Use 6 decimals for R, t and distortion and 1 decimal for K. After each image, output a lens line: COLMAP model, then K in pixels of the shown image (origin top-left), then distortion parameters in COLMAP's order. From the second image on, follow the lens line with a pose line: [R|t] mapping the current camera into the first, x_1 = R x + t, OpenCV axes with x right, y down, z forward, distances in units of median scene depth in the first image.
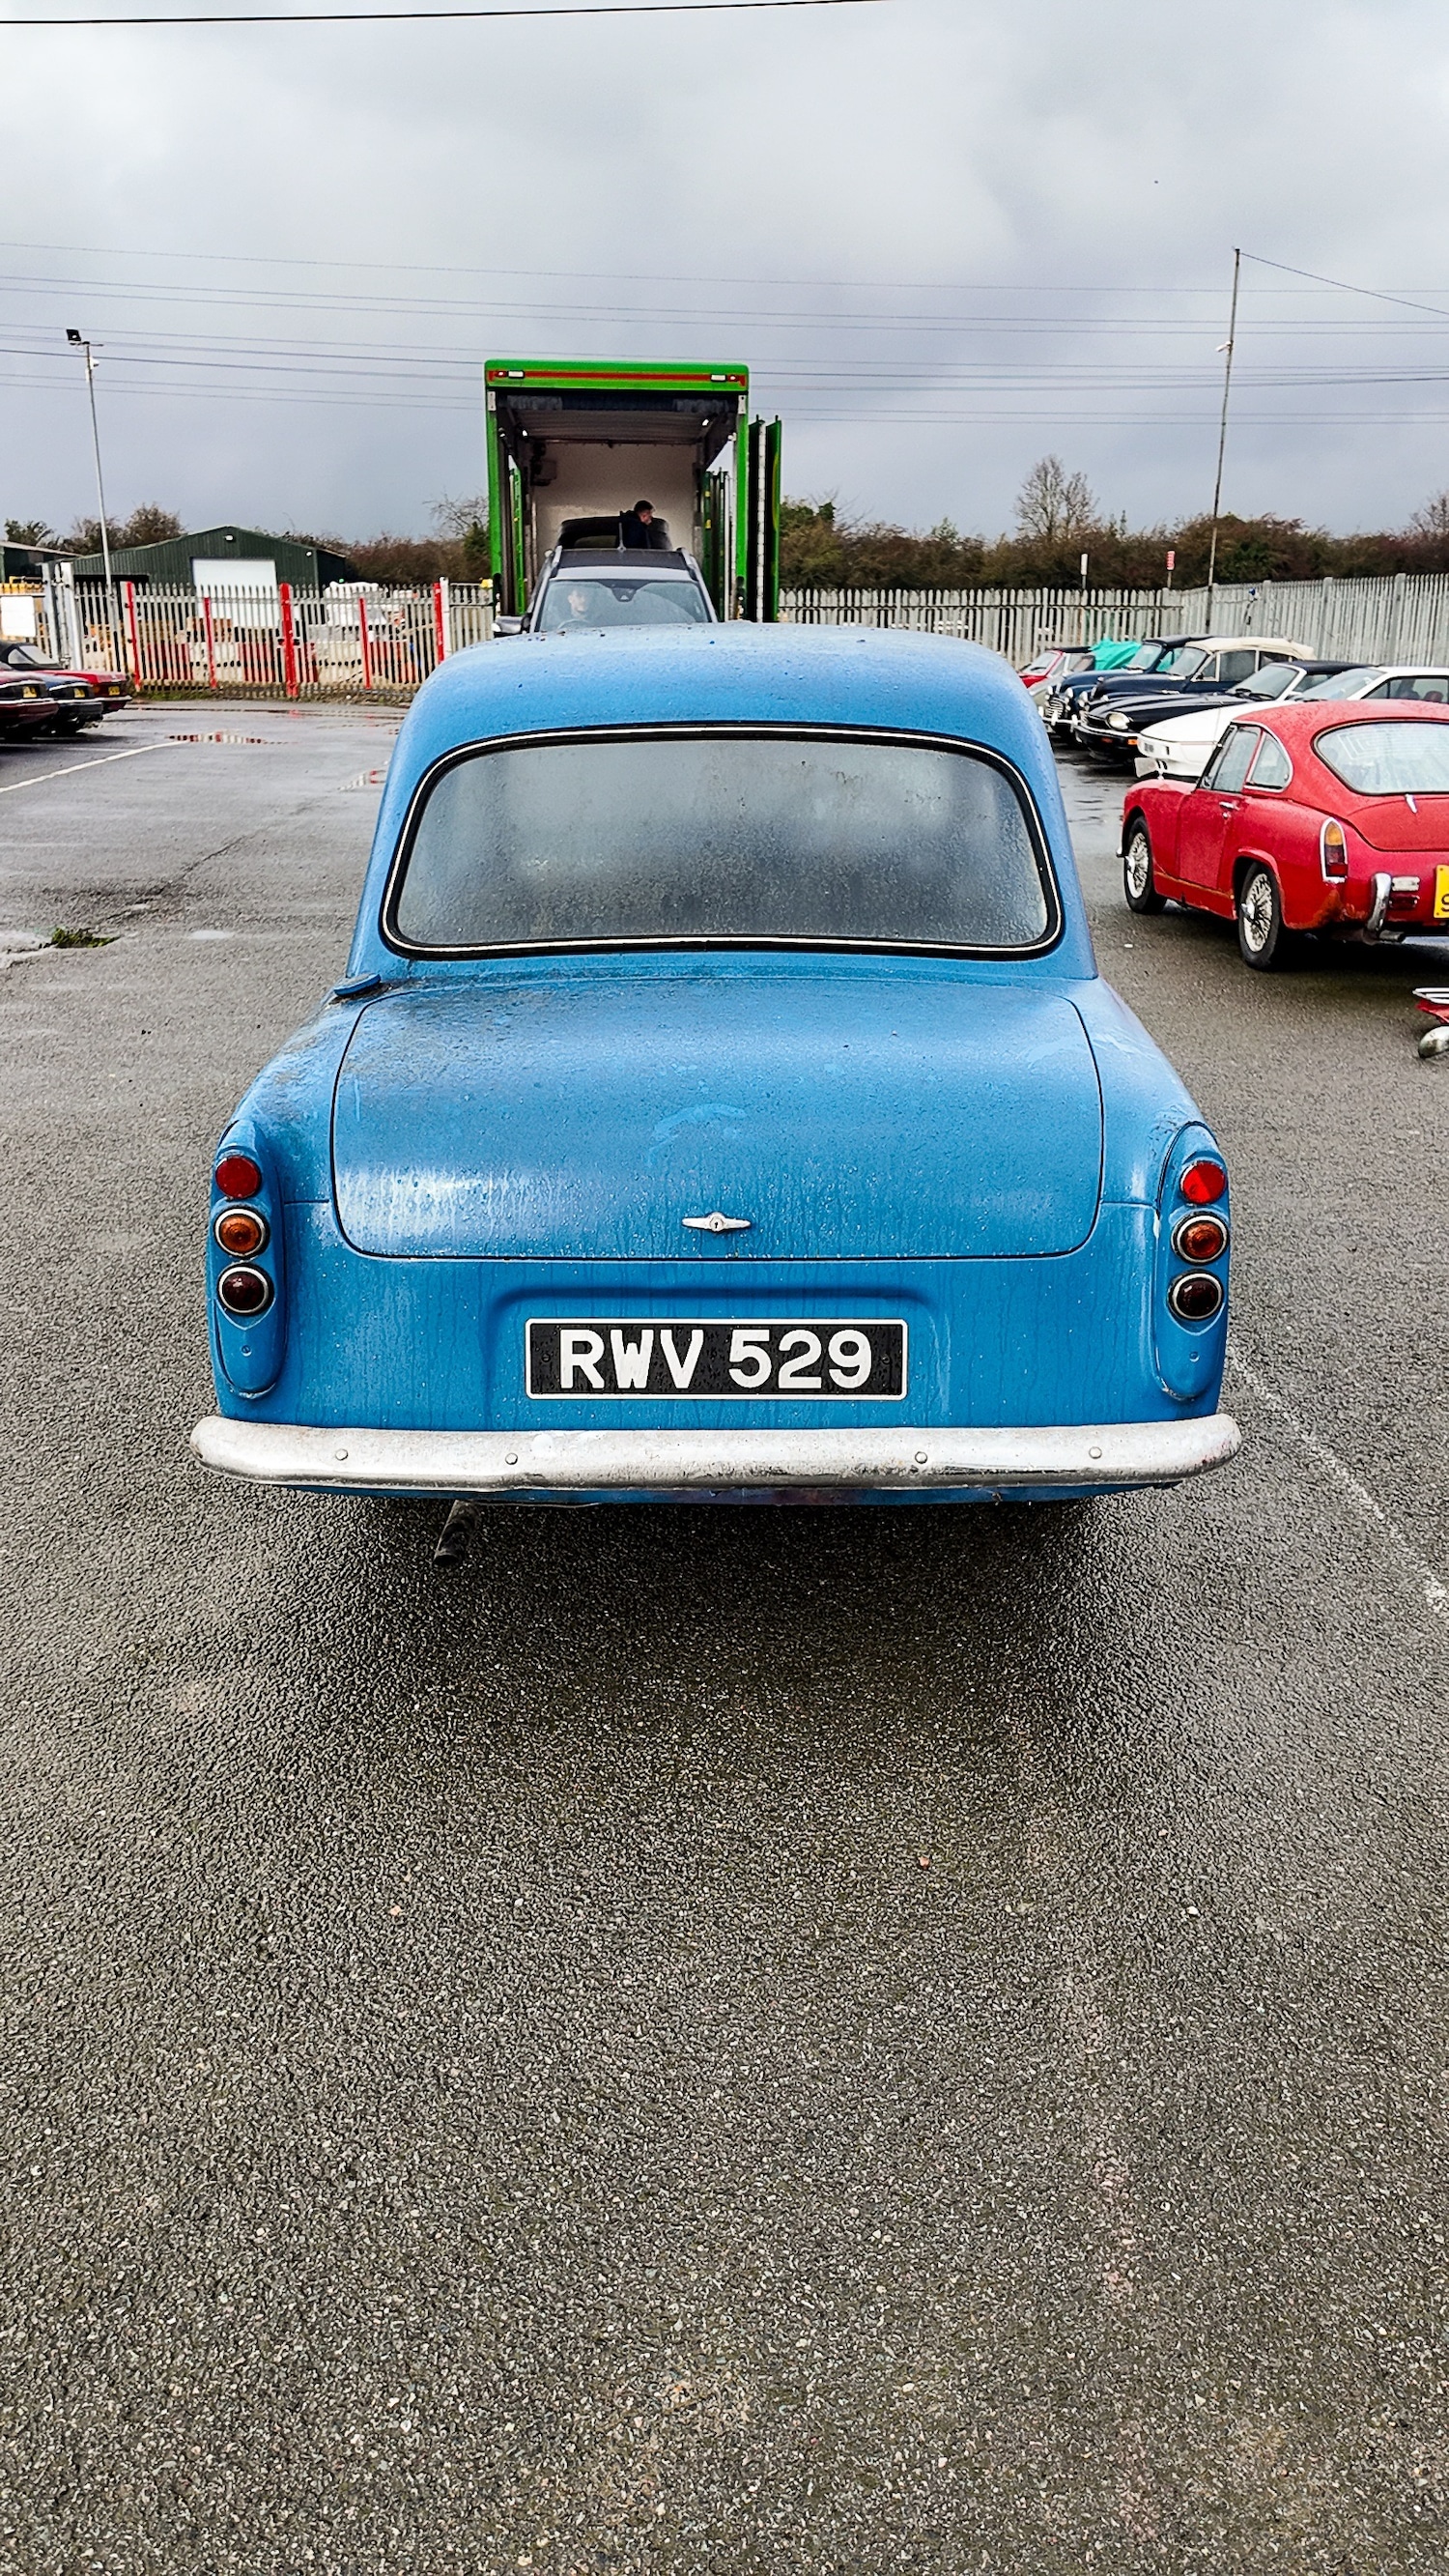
lens RADIAL K [[1891.7, 0, 719.3], [0, 1891.7, 1278.4], [0, 0, 1]] dist [0.092930, -0.093164]
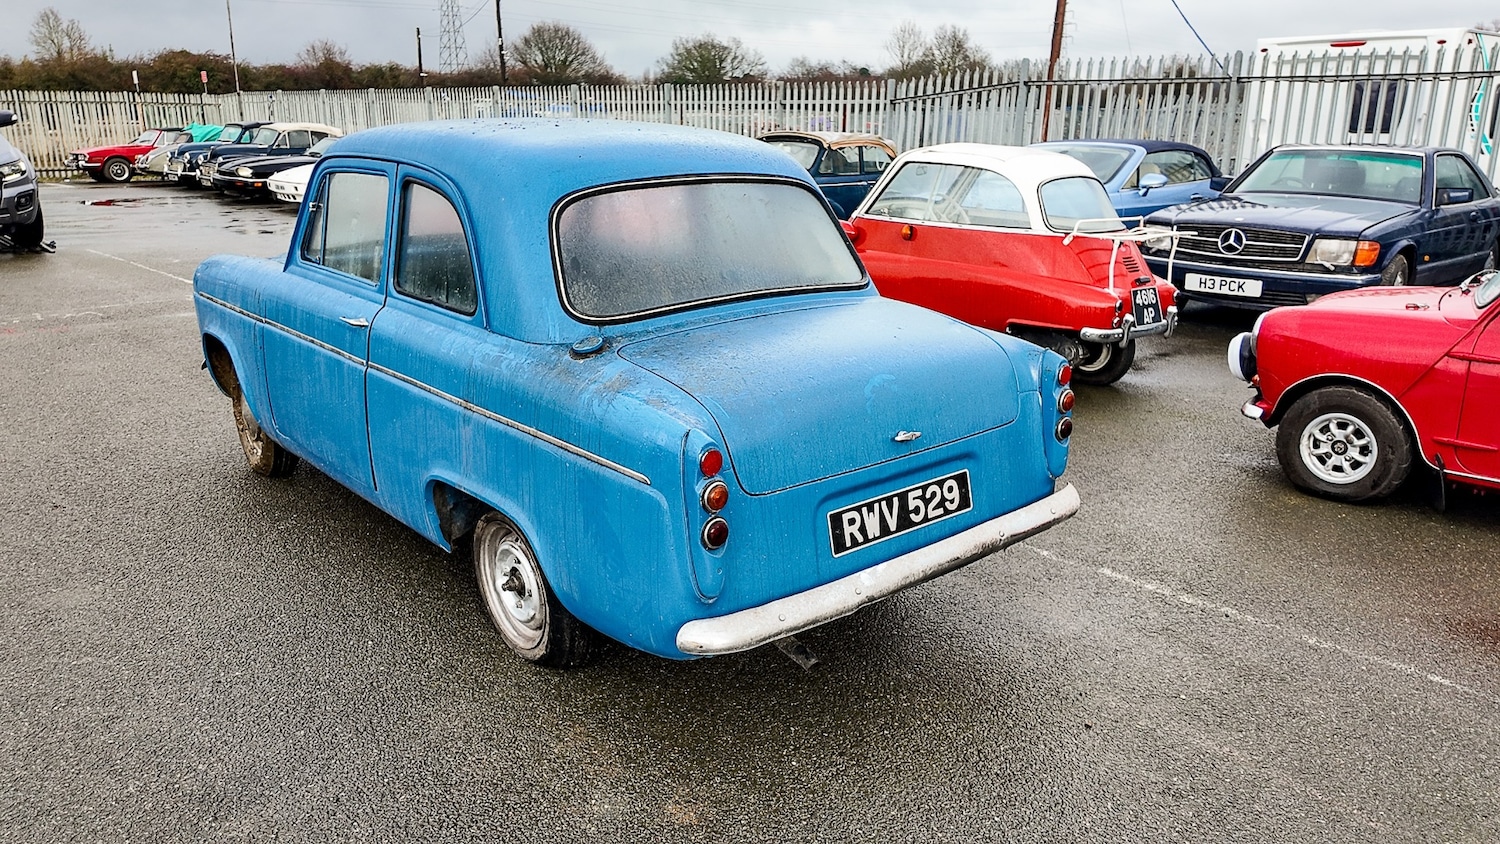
lens RADIAL K [[1101.7, 0, 678.6], [0, 1101.7, 421.3], [0, 0, 1]] dist [0.092930, -0.093164]
pose [[0.771655, -0.175344, 0.611394, -0.805718], [0.211978, 0.977192, 0.012710, -0.101148], [-0.599678, 0.119795, 0.791224, 0.274180]]
